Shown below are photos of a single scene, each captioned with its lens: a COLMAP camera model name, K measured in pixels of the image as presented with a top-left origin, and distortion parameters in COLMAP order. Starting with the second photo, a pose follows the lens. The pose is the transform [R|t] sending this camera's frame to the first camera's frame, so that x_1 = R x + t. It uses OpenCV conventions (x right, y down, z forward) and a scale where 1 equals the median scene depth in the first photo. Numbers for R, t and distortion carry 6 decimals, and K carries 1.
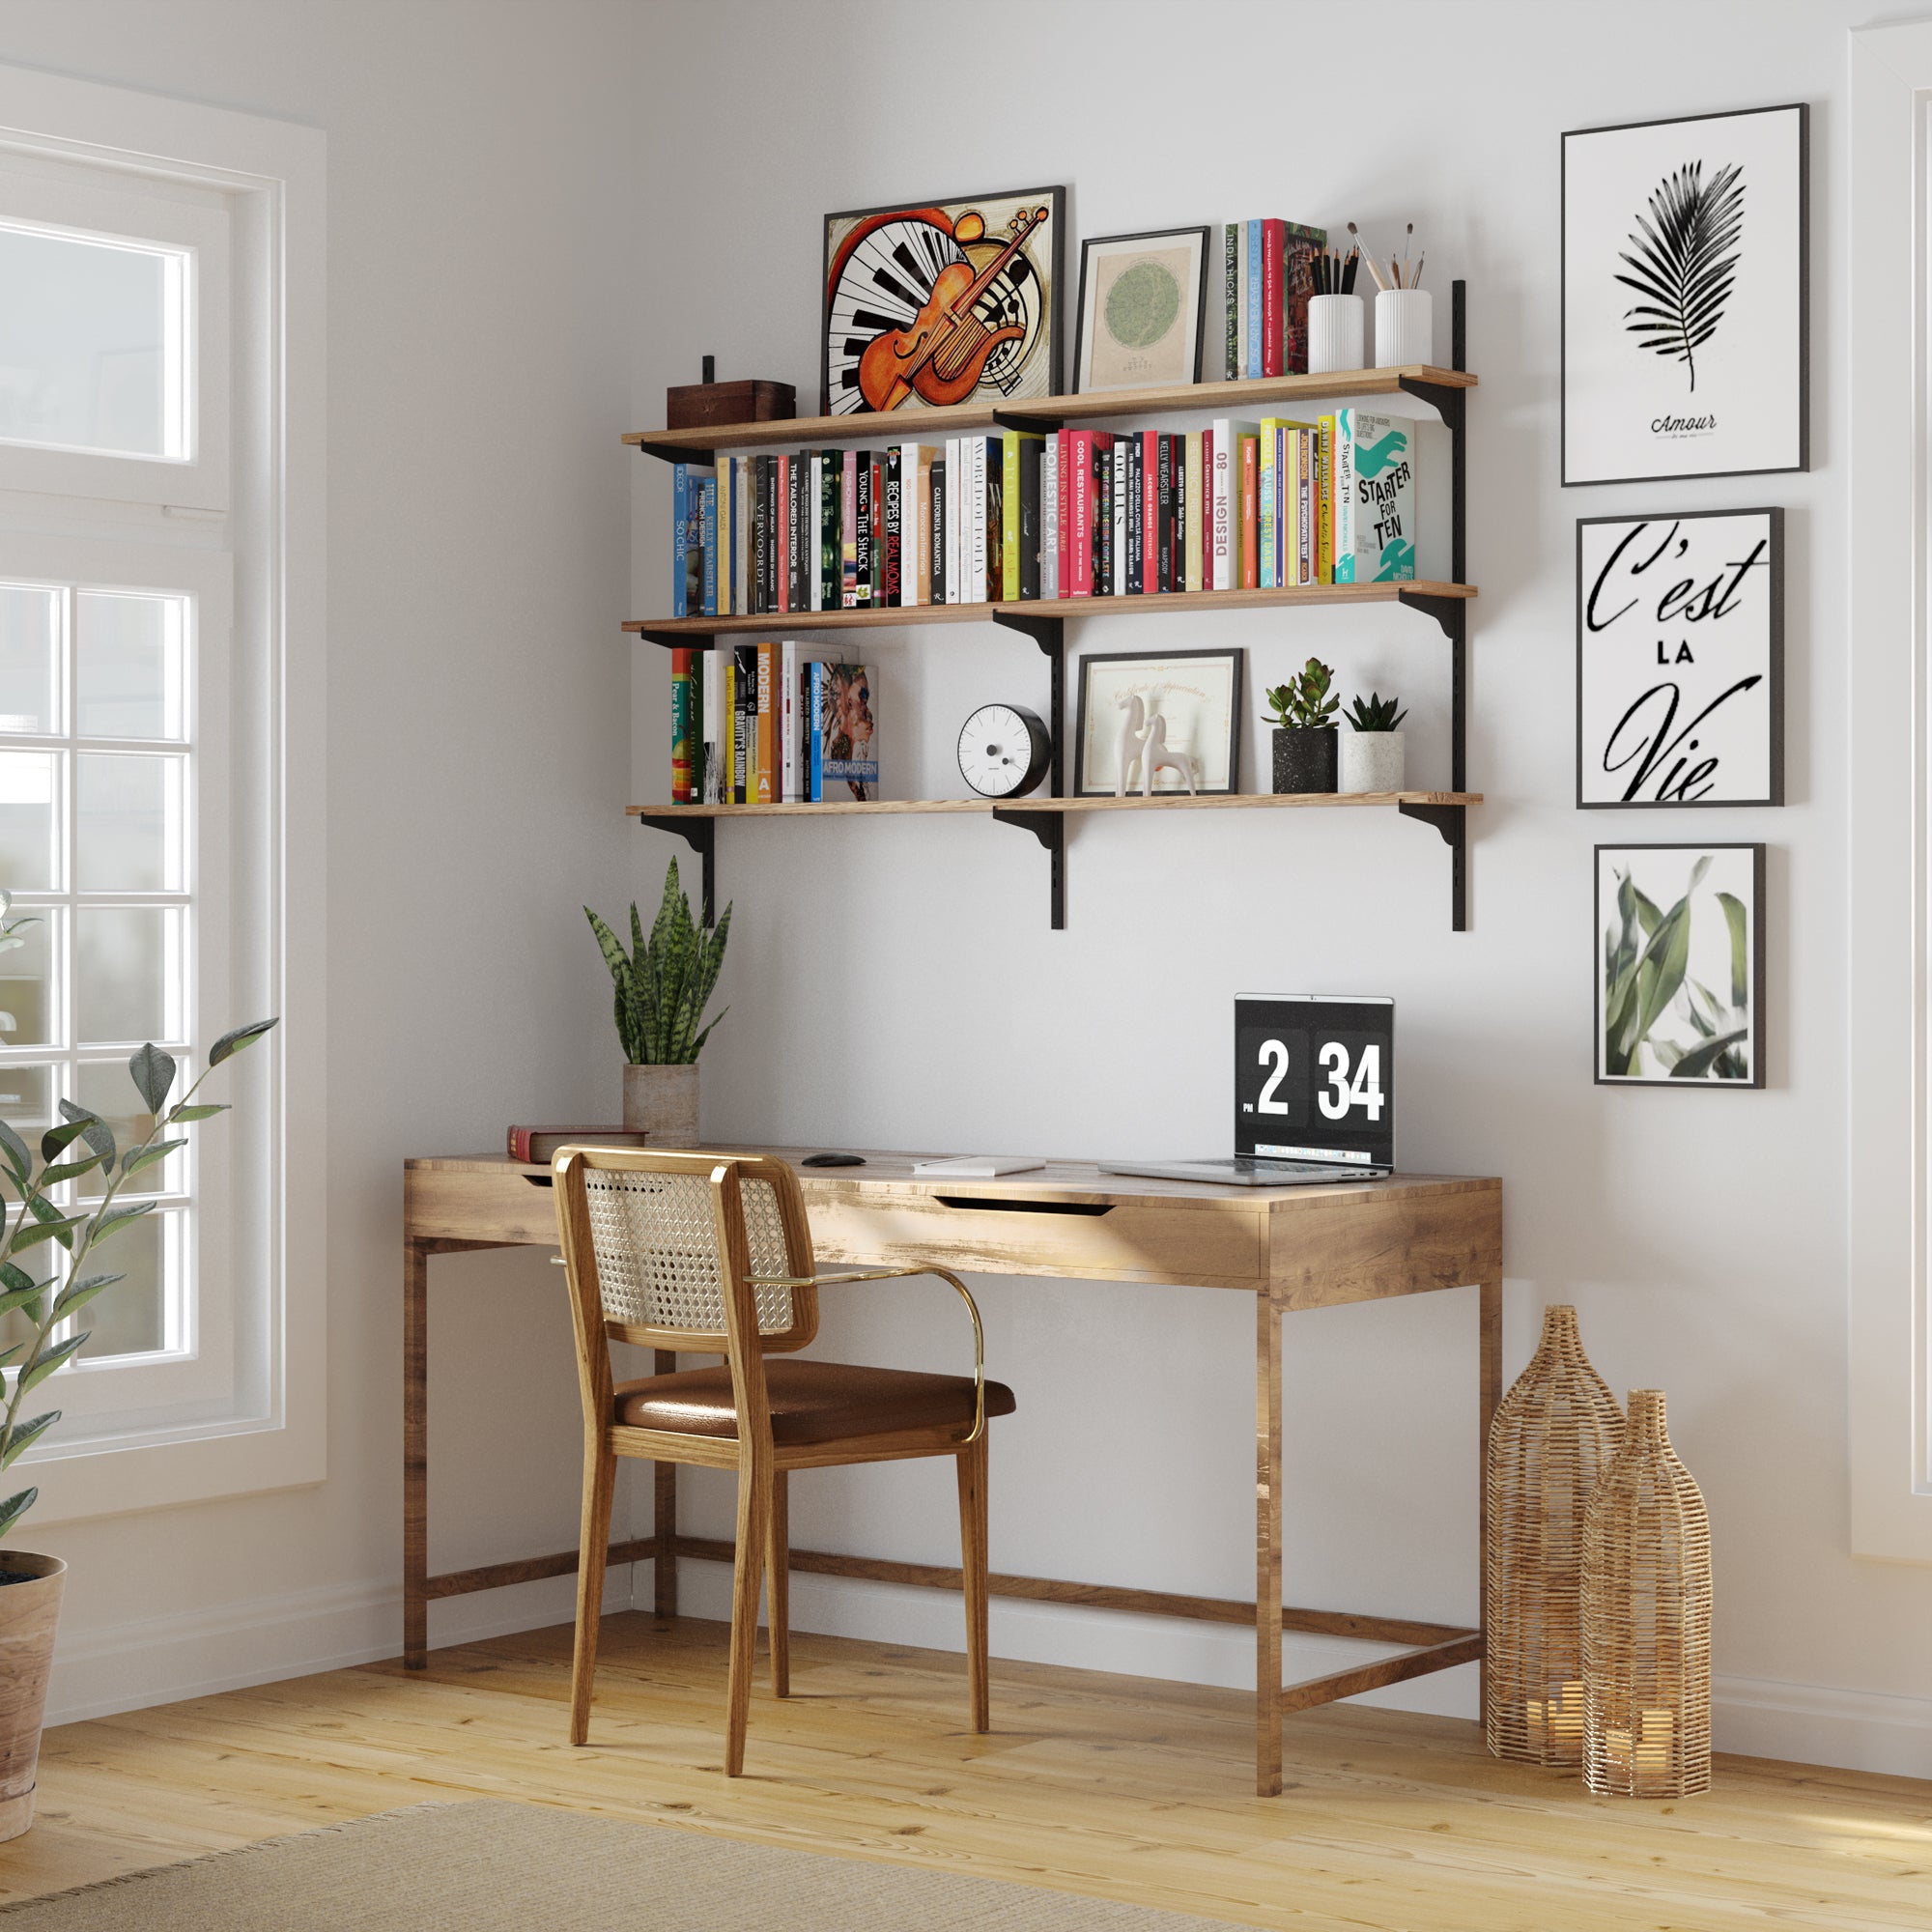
lens RADIAL K [[4539.8, 0, 966.9], [0, 4539.8, 965.5], [0, 0, 1]] dist [0.089584, 0.000000]
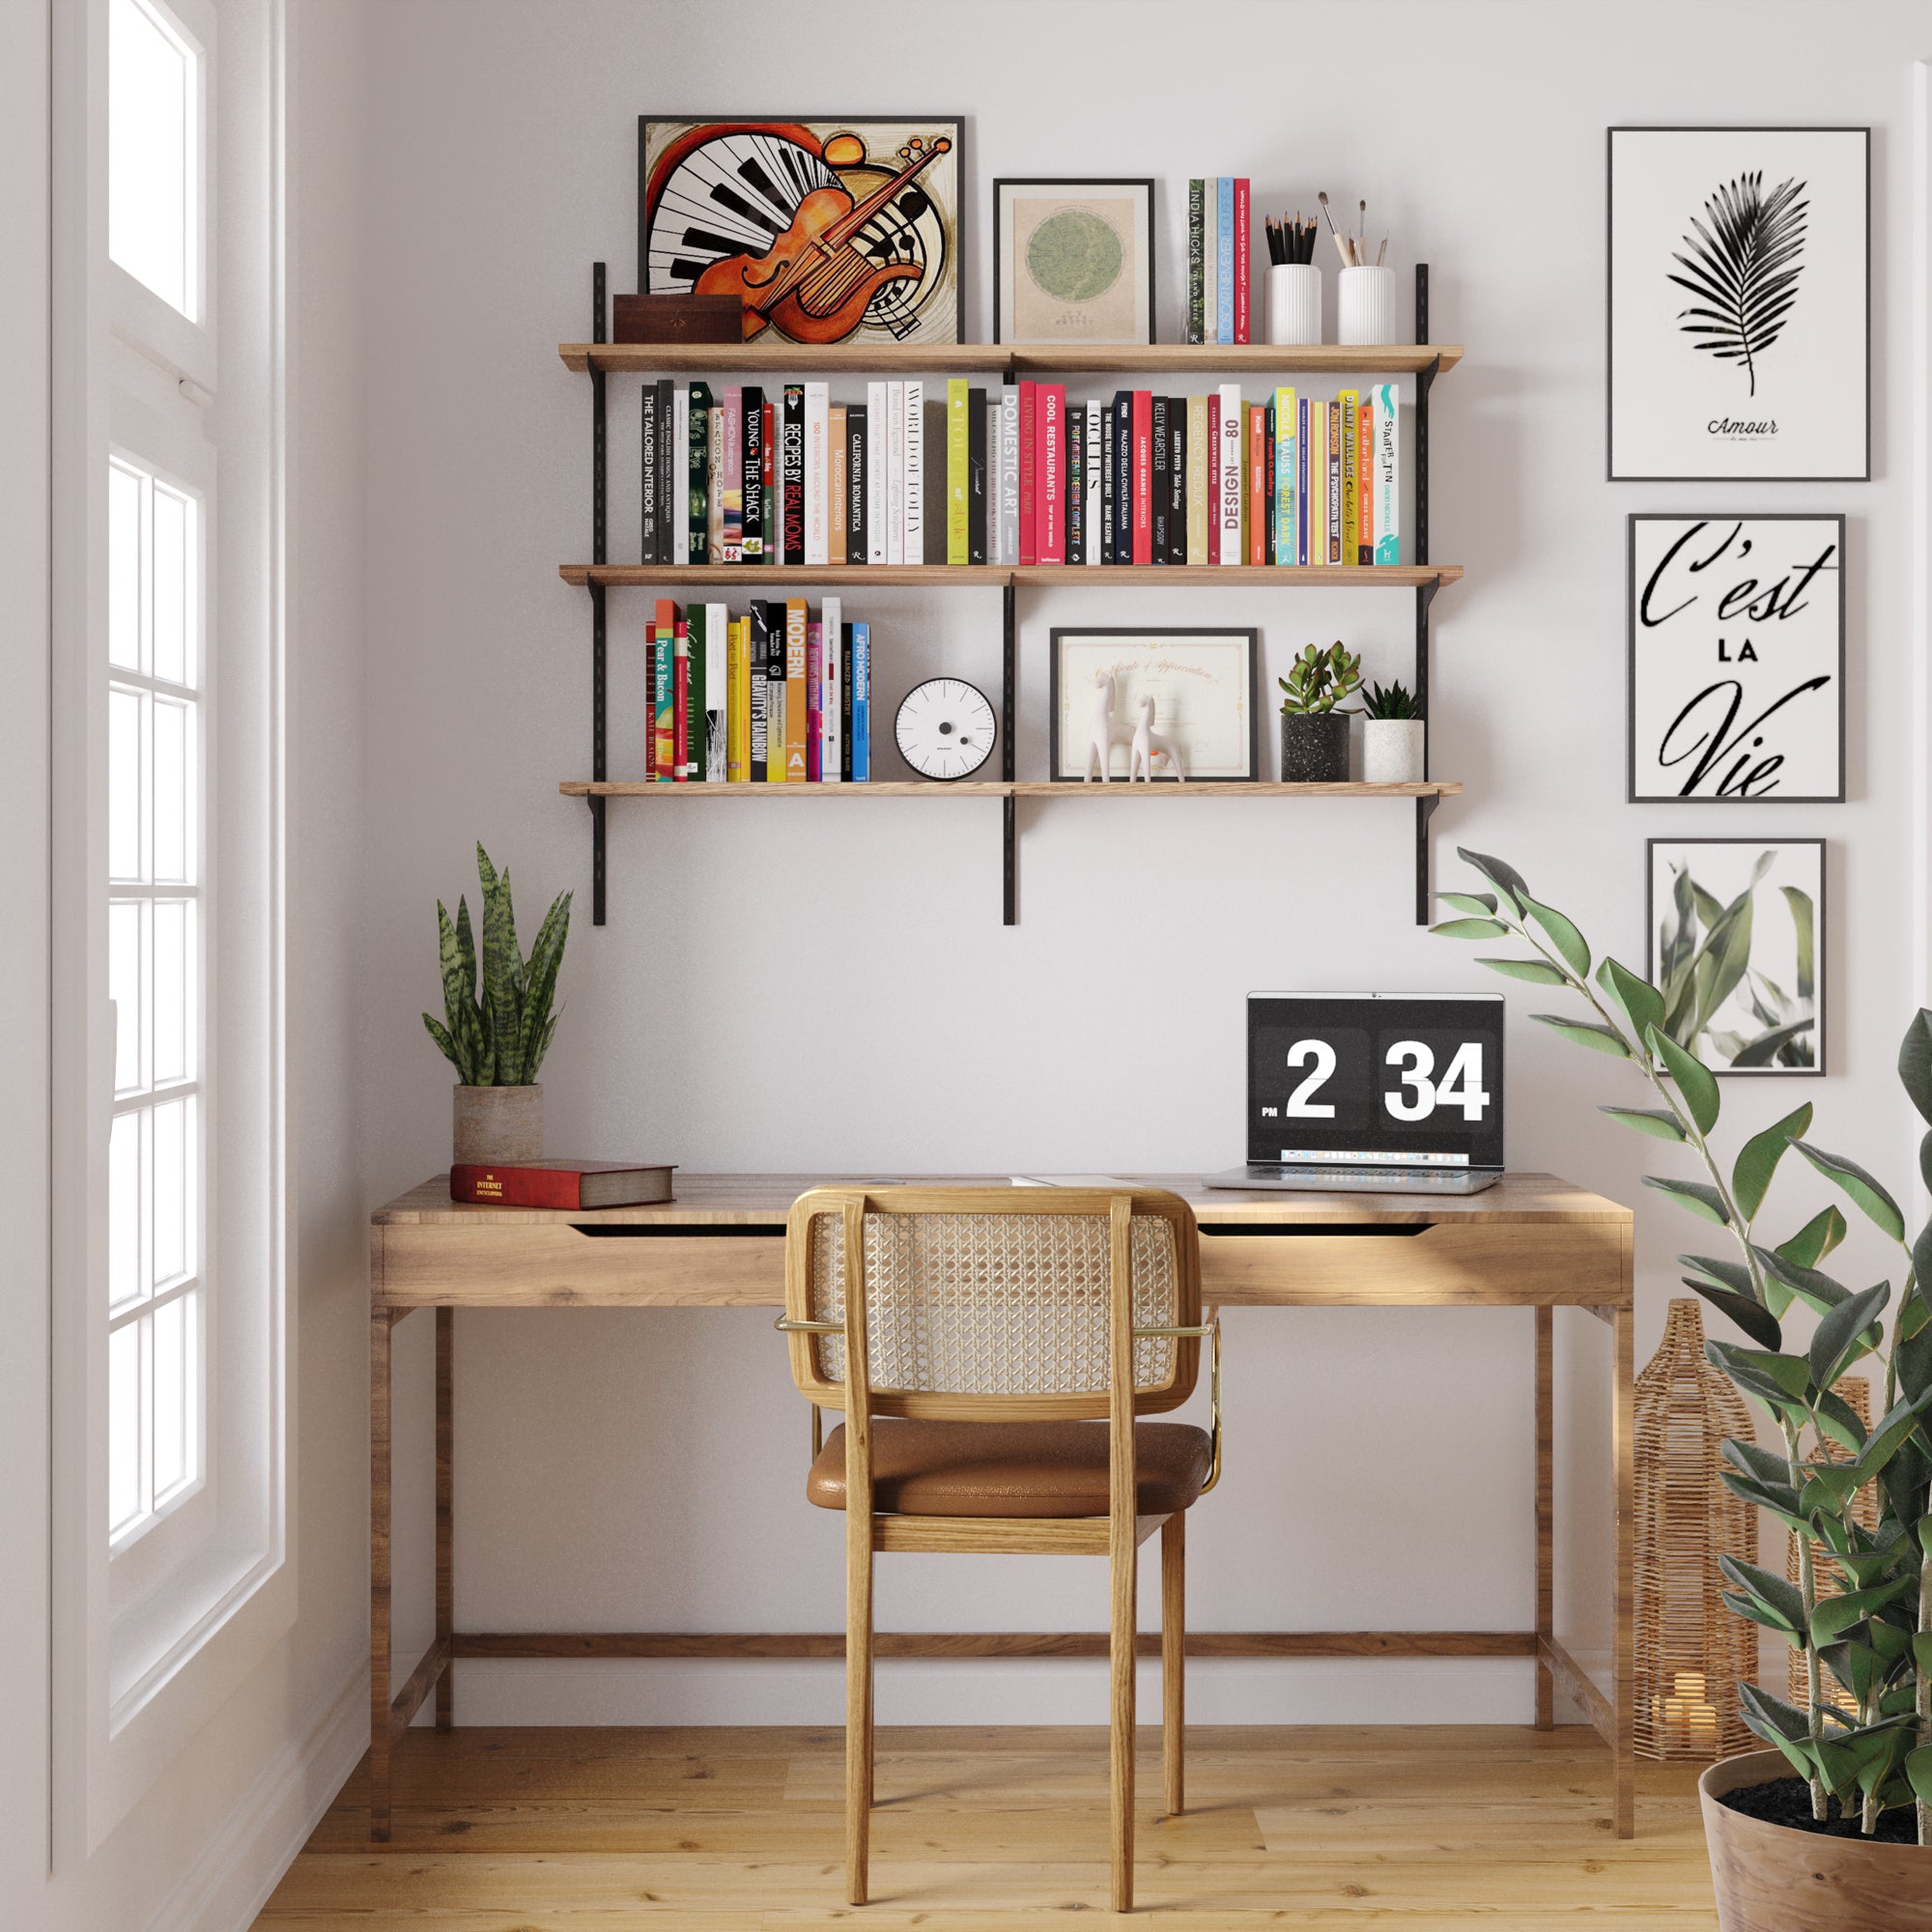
lens RADIAL K [[3786.9, 0, 965.8], [0, 3786.9, 961.2], [0, 0, 1]] dist [0.027271, 0.000000]
pose [[0.777232, -0.010879, 0.629120, -0.507952], [0.009071, 0.999940, 0.006085, -0.005921], [-0.629149, 0.000977, 0.777284, 0.443931]]
